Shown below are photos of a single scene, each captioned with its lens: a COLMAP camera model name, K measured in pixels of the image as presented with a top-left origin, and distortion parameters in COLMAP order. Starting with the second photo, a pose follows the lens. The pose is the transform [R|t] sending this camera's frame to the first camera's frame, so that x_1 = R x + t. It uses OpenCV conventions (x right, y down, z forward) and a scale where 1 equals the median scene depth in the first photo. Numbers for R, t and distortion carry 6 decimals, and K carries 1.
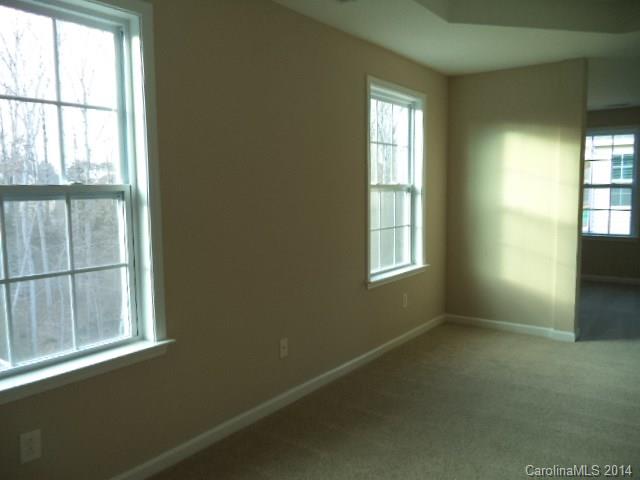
lens RADIAL K [[521.6, 0, 321.9], [0, 521.6, 235.3], [0, 0, 1]] dist [-0.015744, -0.006261]
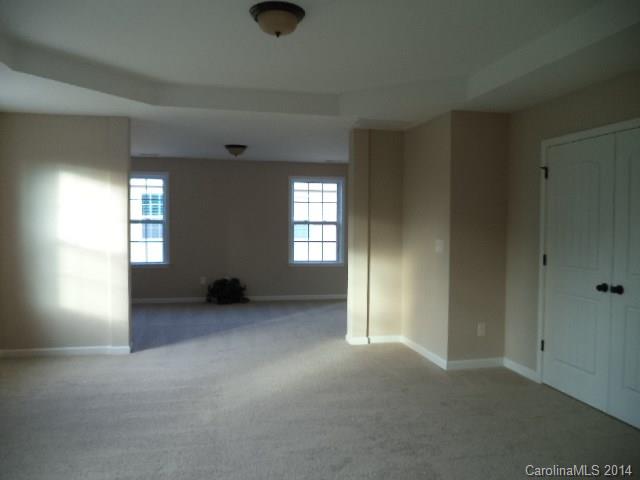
lens RADIAL K [[521.6, 0, 320.2], [0, 521.6, 238.6], [0, 0, 1]] dist [-0.015744, -0.006261]
pose [[0.664340, -0.014824, 0.747283, -0.098484], [0.059511, 0.997678, -0.033115, 0.009835], [-0.745057, 0.066471, 0.663680, -0.115477]]
